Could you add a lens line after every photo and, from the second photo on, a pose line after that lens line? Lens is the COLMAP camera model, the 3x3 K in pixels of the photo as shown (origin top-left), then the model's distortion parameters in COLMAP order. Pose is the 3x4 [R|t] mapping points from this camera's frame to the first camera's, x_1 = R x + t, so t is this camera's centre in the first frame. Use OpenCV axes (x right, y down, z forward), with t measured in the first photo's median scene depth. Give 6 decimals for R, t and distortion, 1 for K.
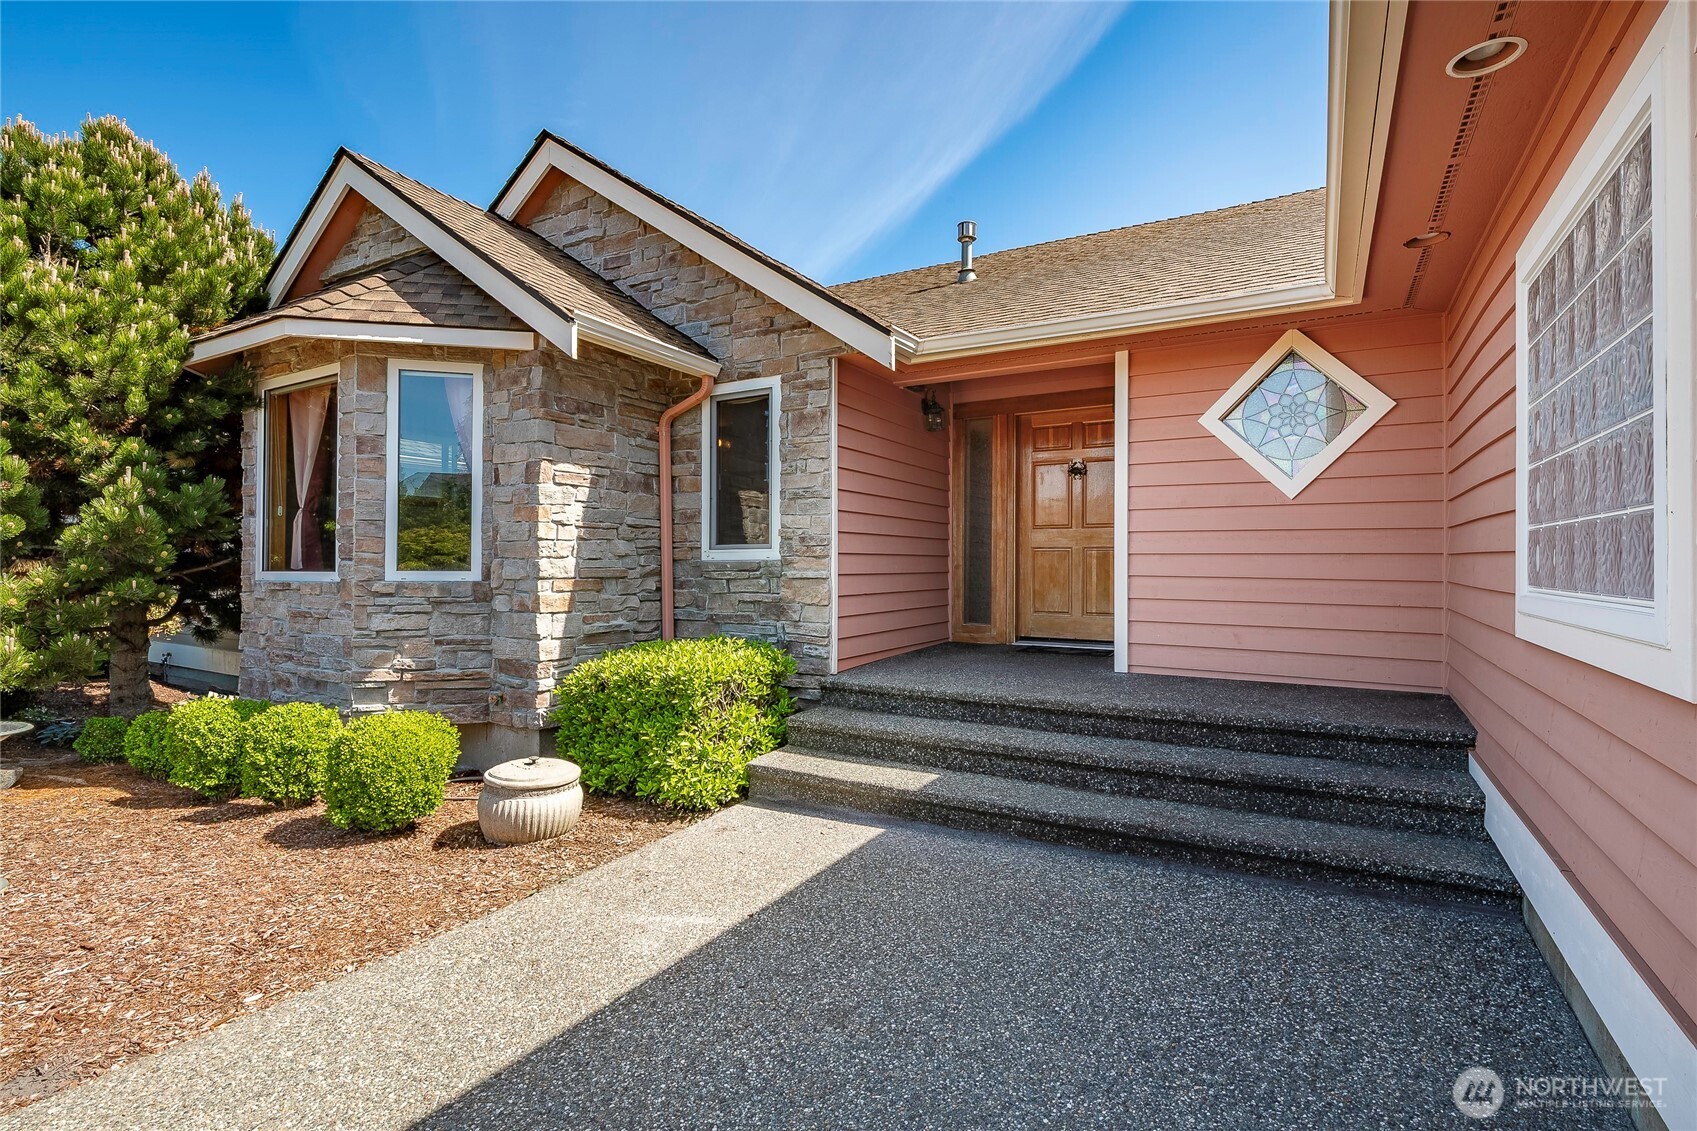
lens RADIAL K [[773.9, 0, 852.6], [0, 773.9, 558.5], [0, 0, 1]] dist [-0.001537, -0.000983]
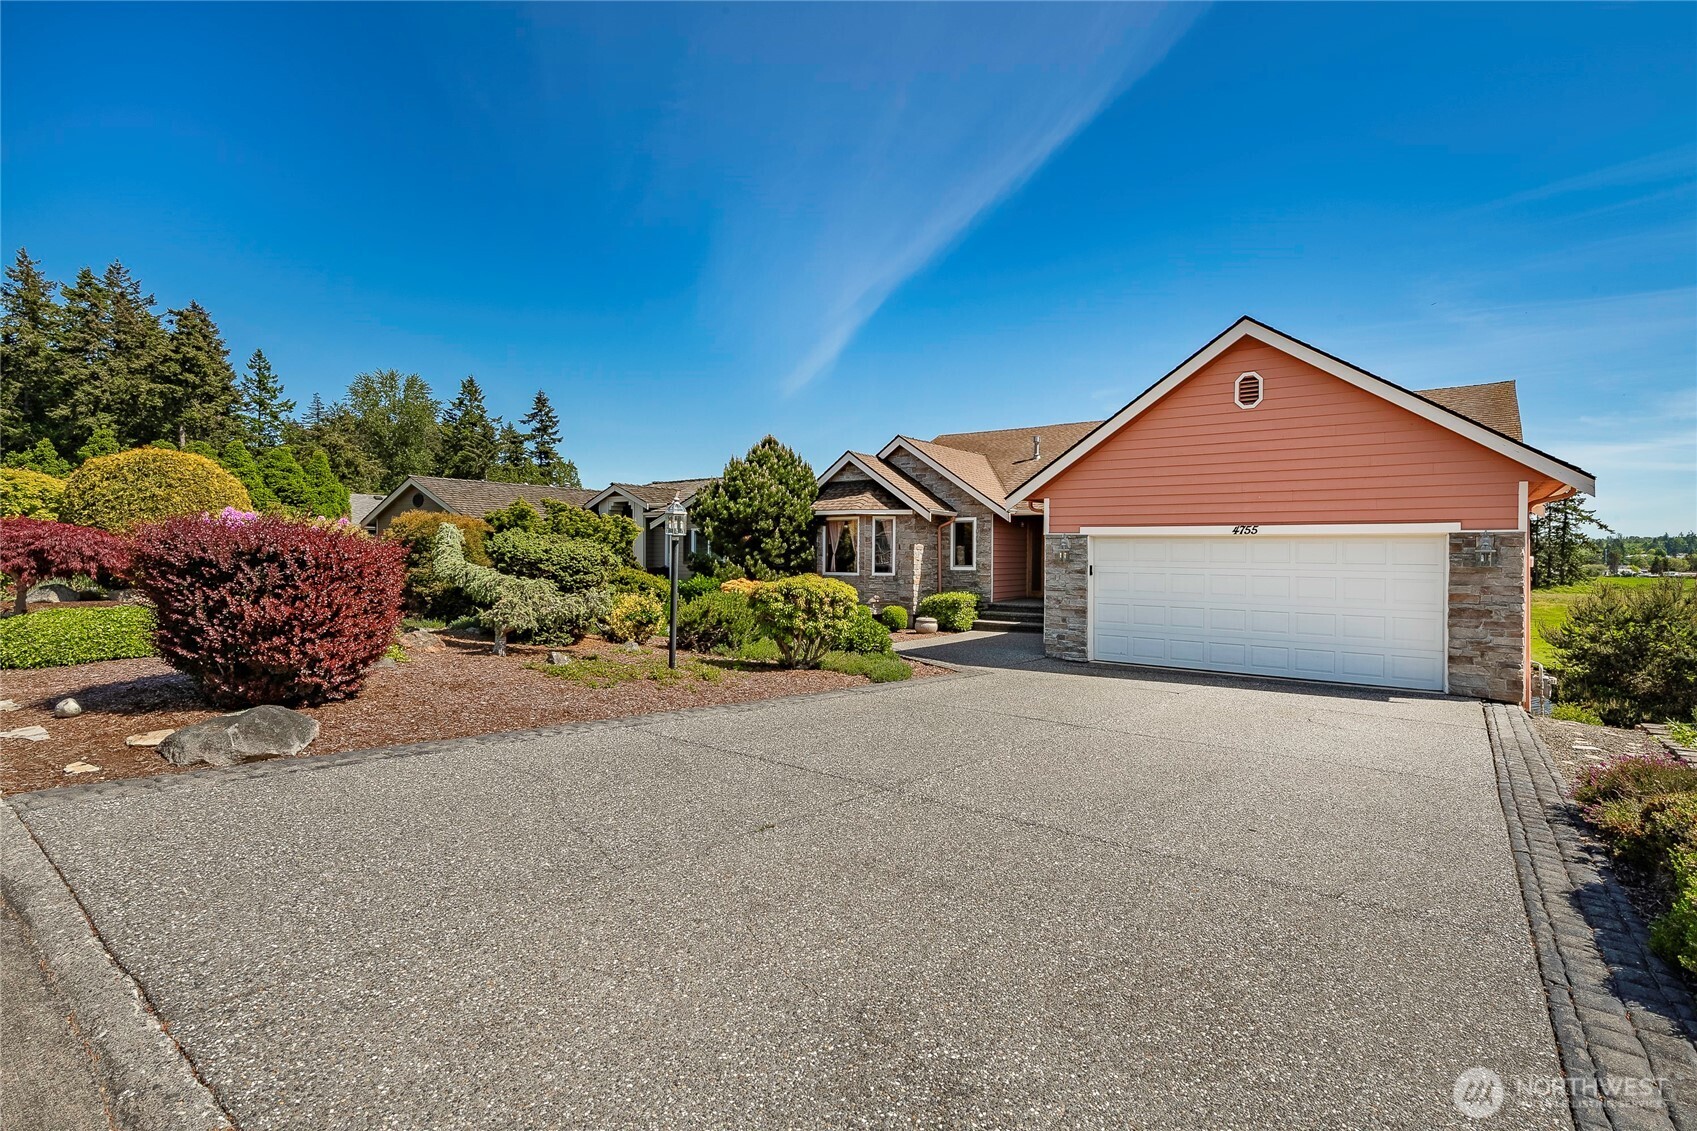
lens RADIAL K [[773.9, 0, 852.6], [0, 773.9, 558.5], [0, 0, 1]] dist [-0.001537, -0.000983]
pose [[0.992925, 0.004861, -0.118648, -0.243180], [-0.003995, 0.999964, 0.007535, -0.078519], [0.118680, -0.007007, 0.992908, -2.653364]]
